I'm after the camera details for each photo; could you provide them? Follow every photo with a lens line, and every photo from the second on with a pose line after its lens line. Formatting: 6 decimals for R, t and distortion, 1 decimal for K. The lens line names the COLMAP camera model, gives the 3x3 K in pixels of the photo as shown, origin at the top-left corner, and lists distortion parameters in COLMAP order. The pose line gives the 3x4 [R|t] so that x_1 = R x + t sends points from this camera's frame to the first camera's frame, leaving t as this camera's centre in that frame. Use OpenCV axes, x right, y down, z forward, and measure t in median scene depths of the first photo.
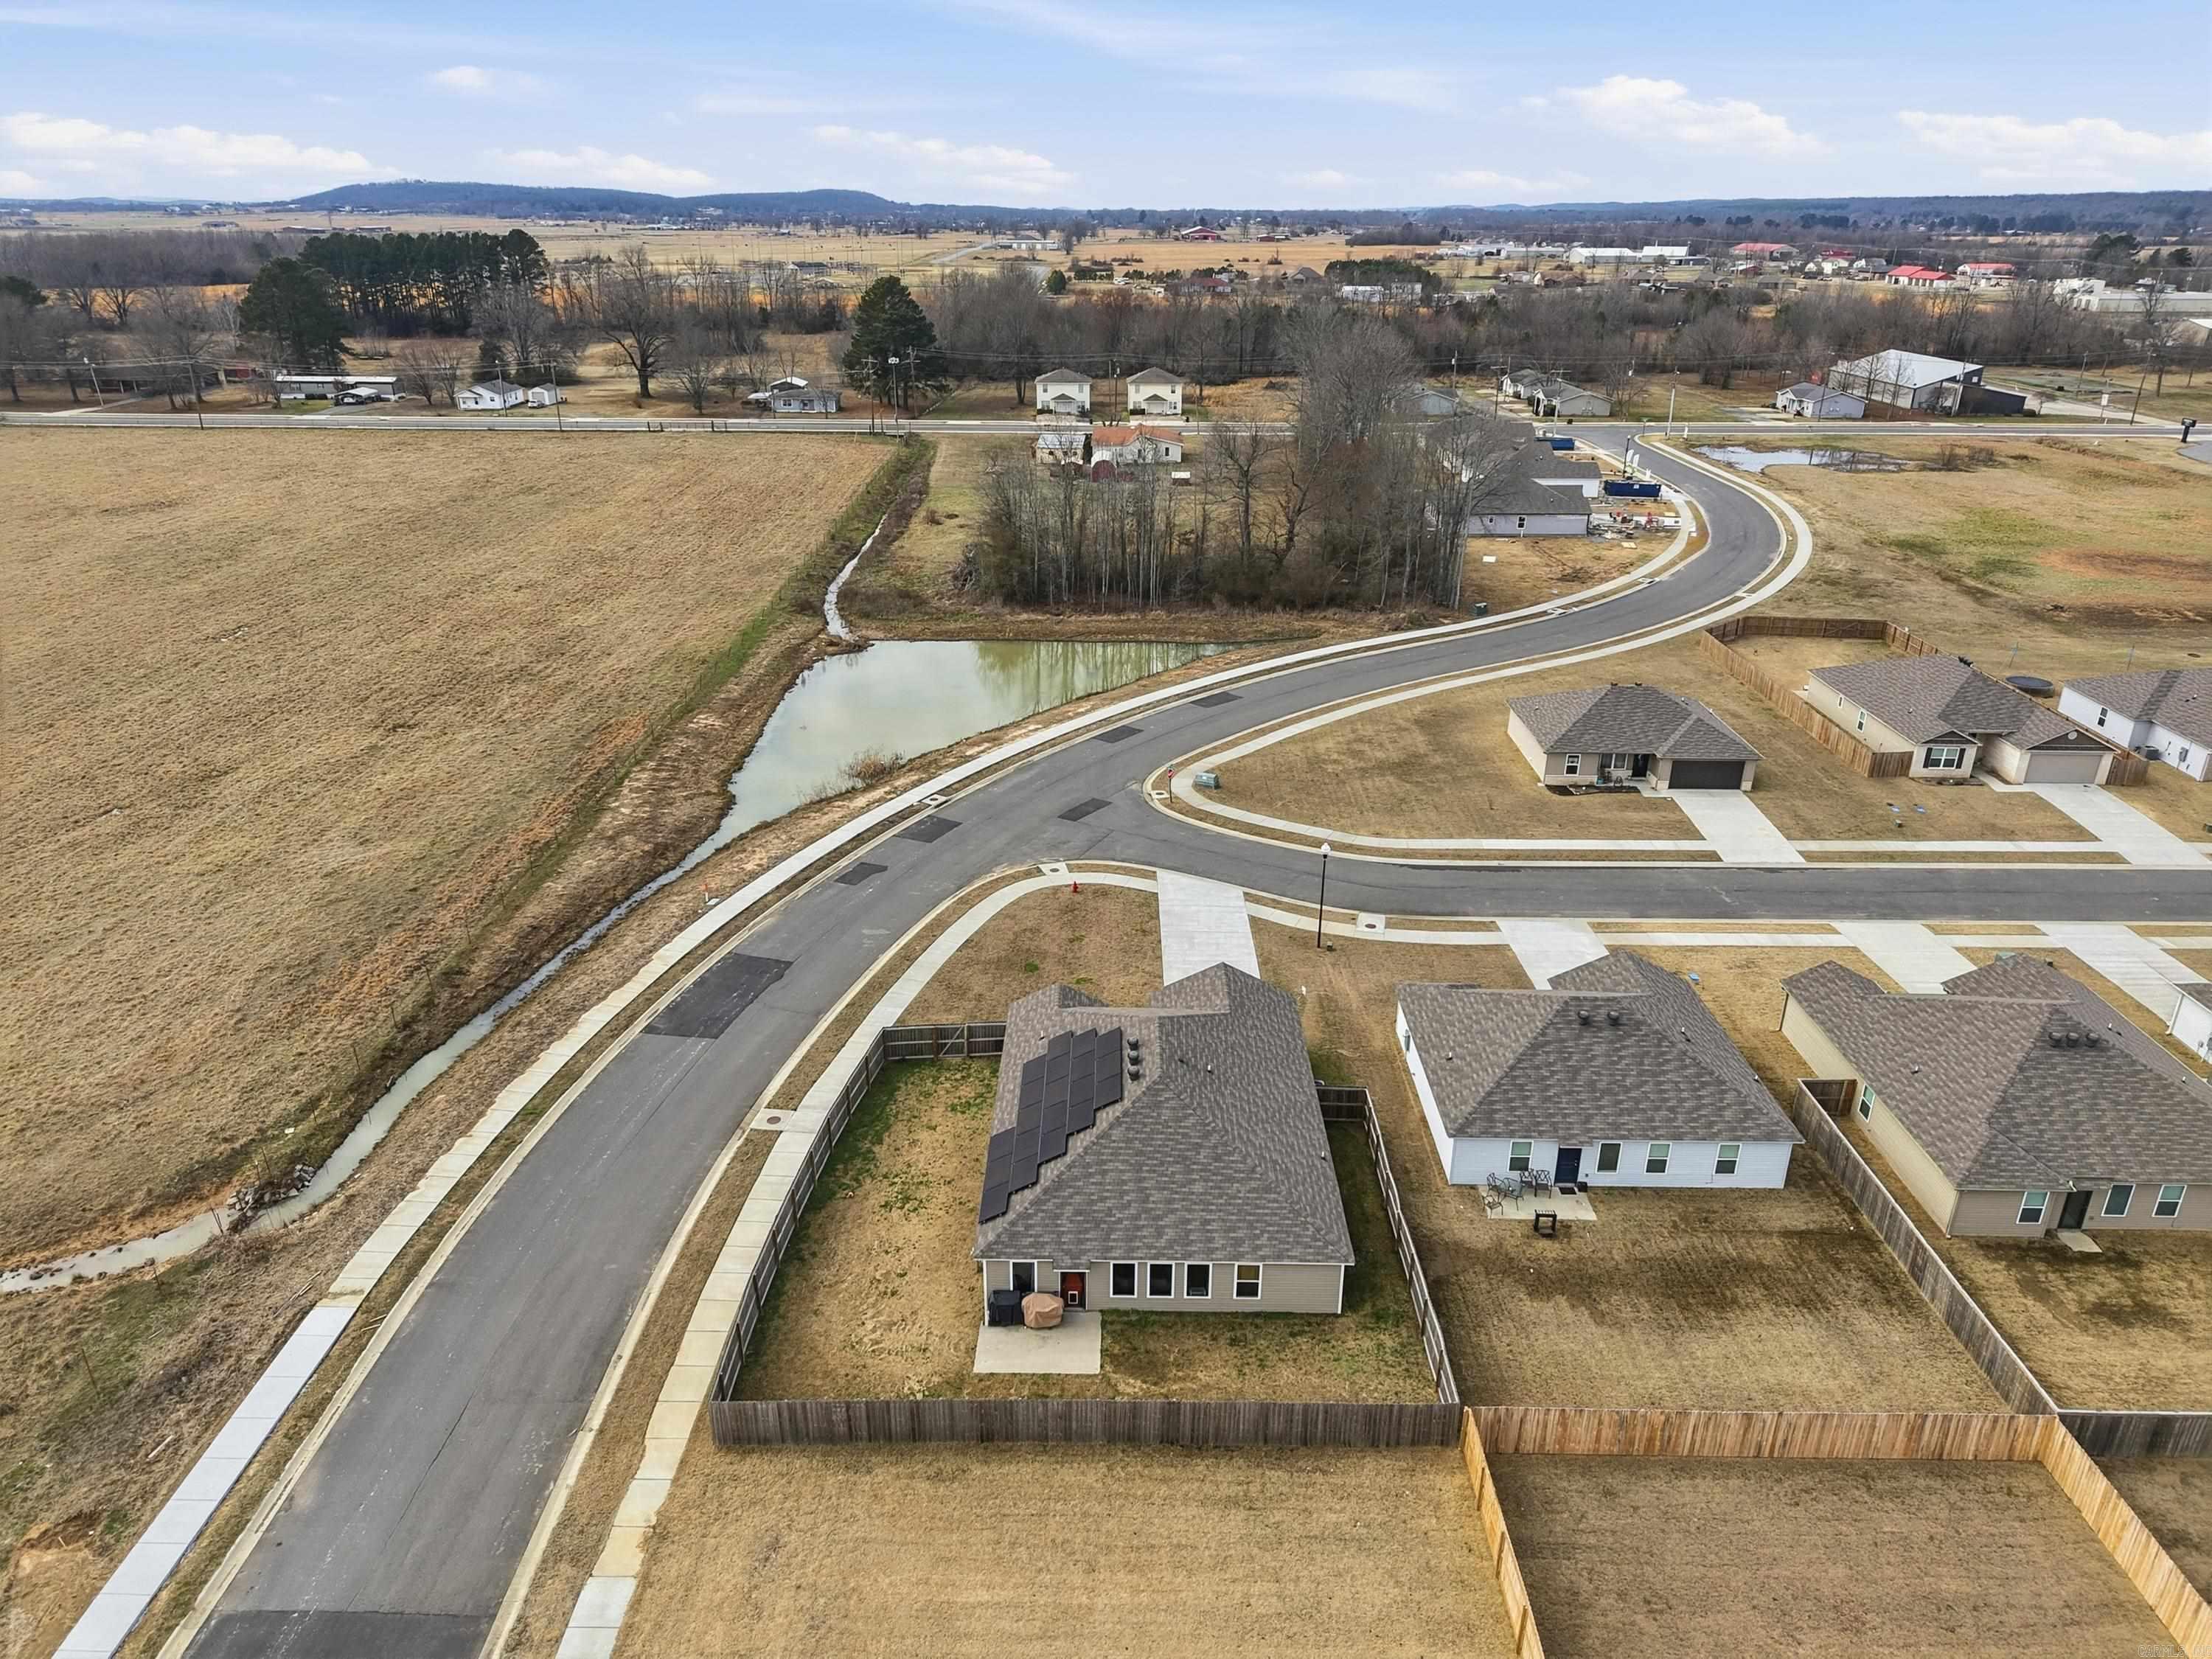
lens RADIAL K [[1473.4, 0, 1106.0], [0, 1473.4, 829.5], [0, 0, 1]] dist [0.036660, -0.037677]
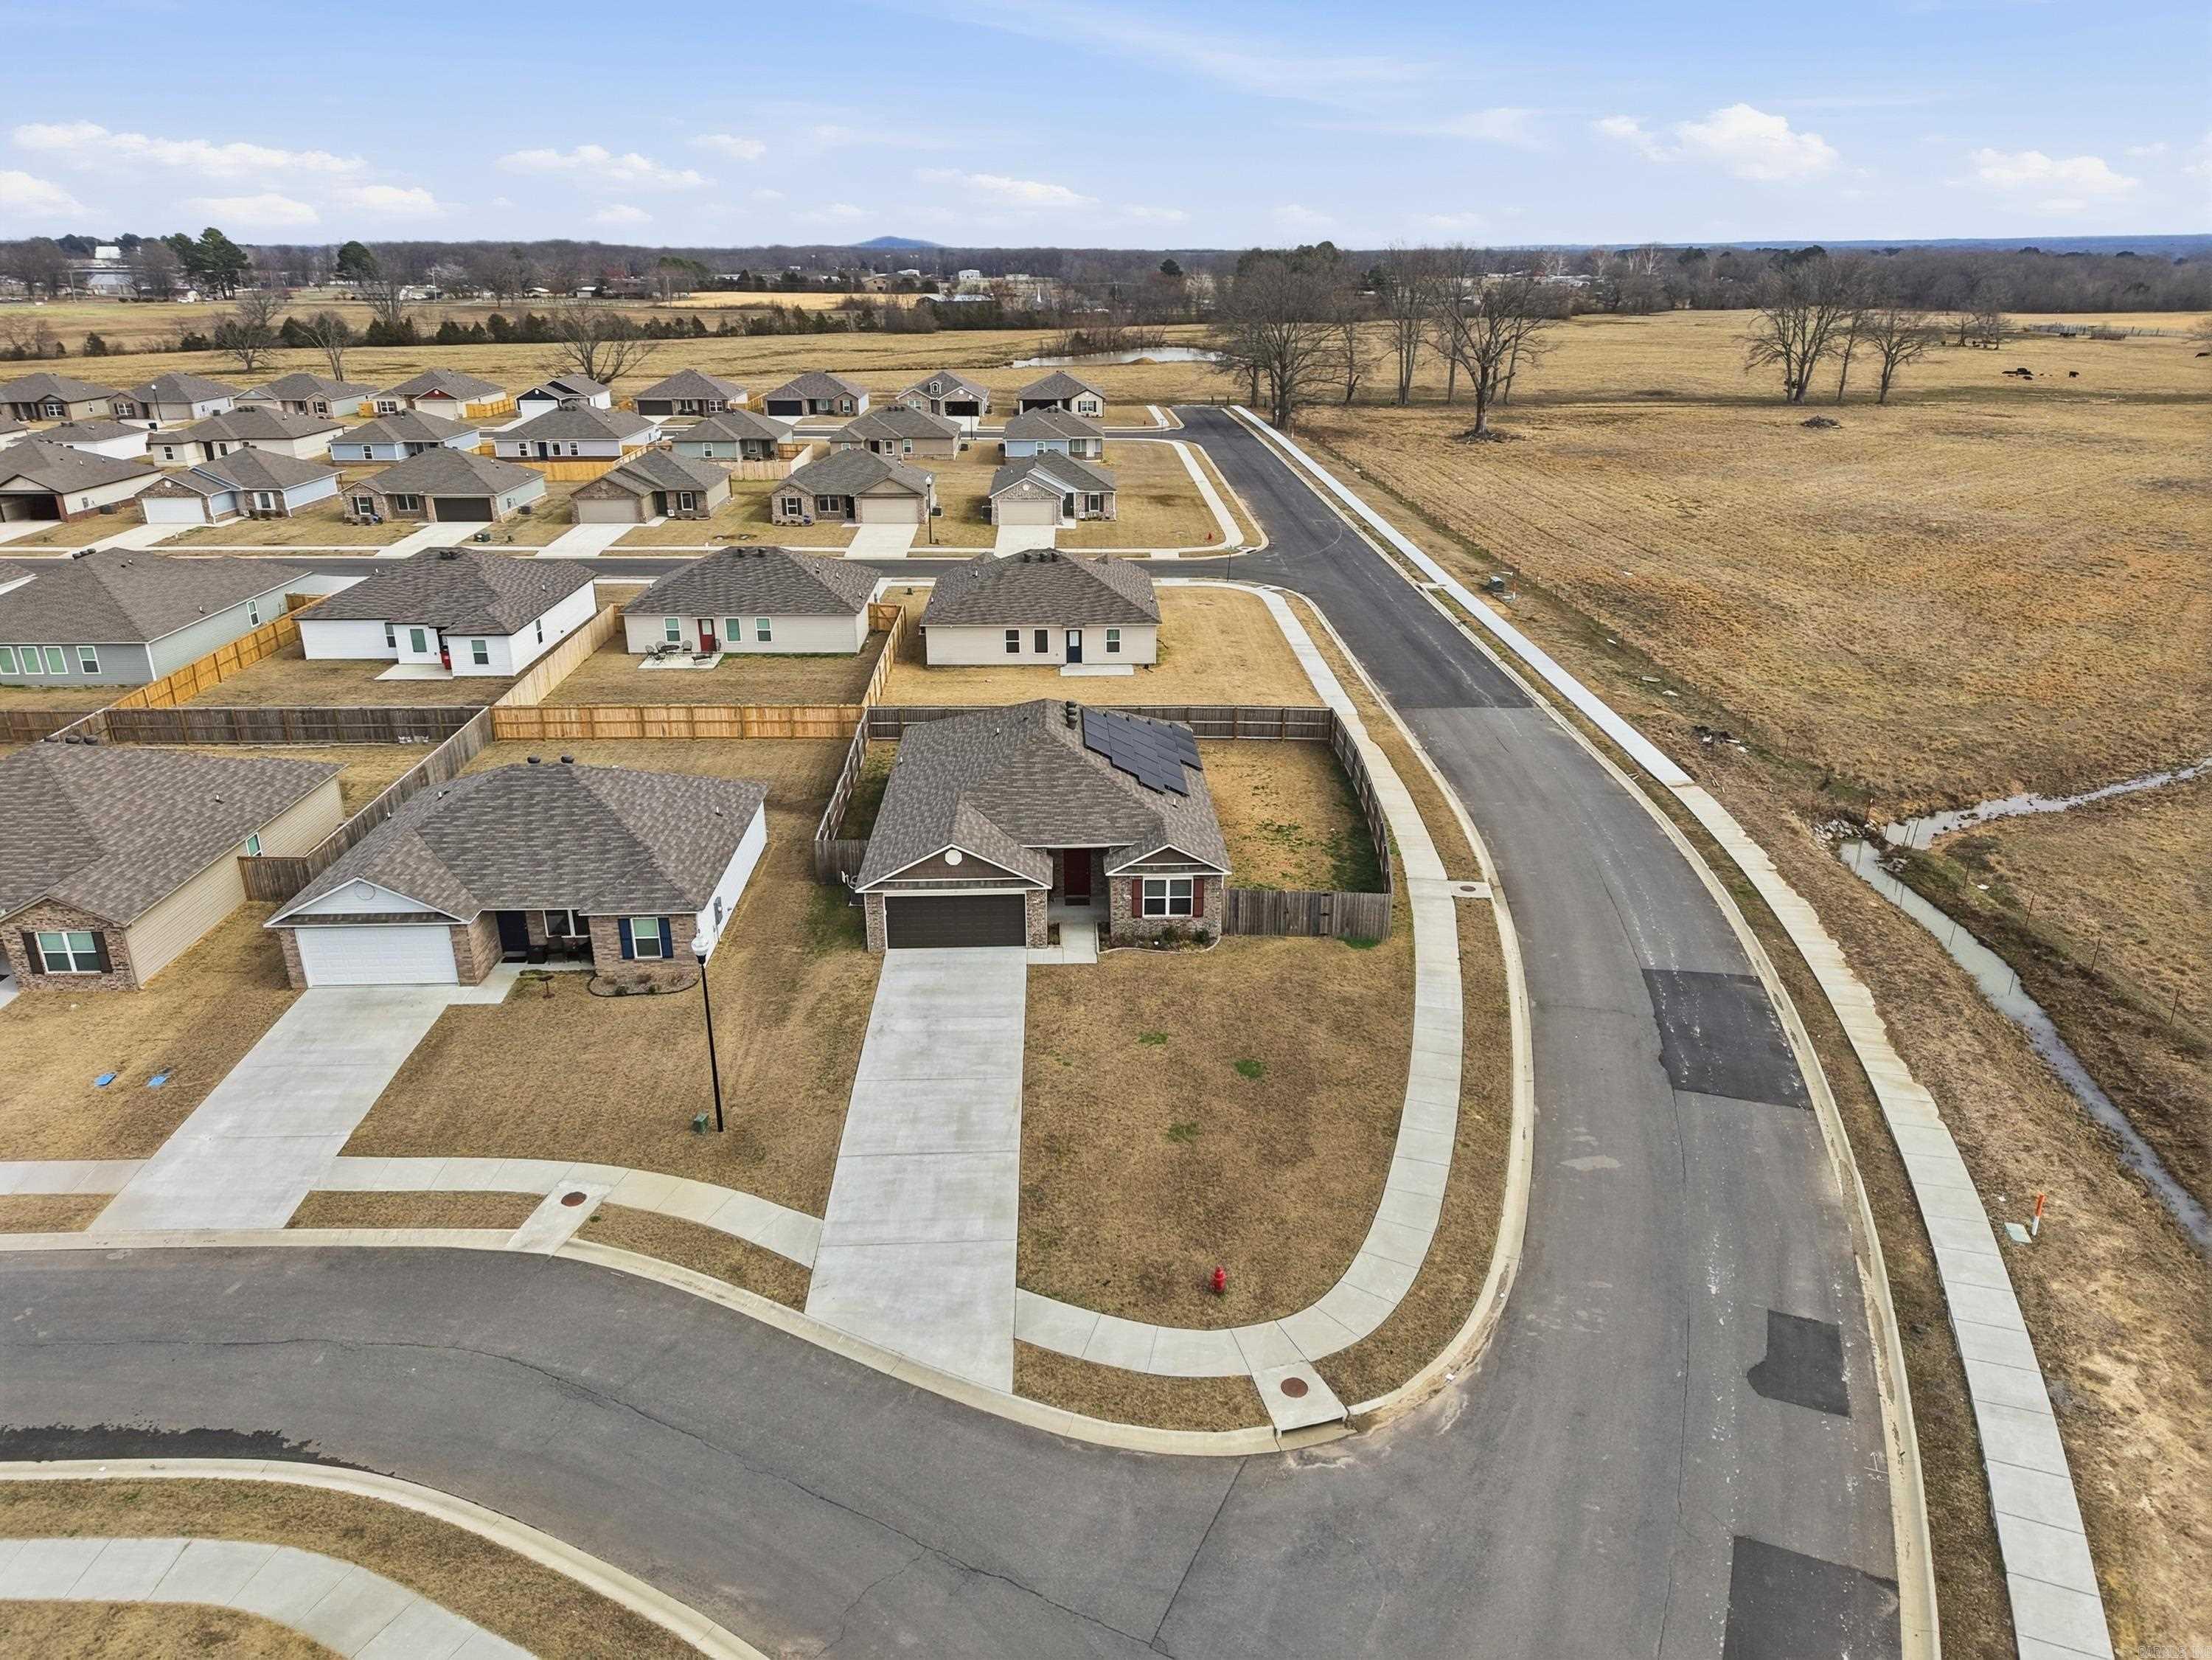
lens RADIAL K [[1473.6, 0, 1106.0], [0, 1473.6, 830.0], [0, 0, 1]] dist [0.036660, -0.037677]
pose [[-0.999012, 0.011291, -0.042986, 0.025923], [-0.021860, 0.717274, 0.696448, -0.331386], [0.038696, 0.696699, -0.716319, 1.177610]]
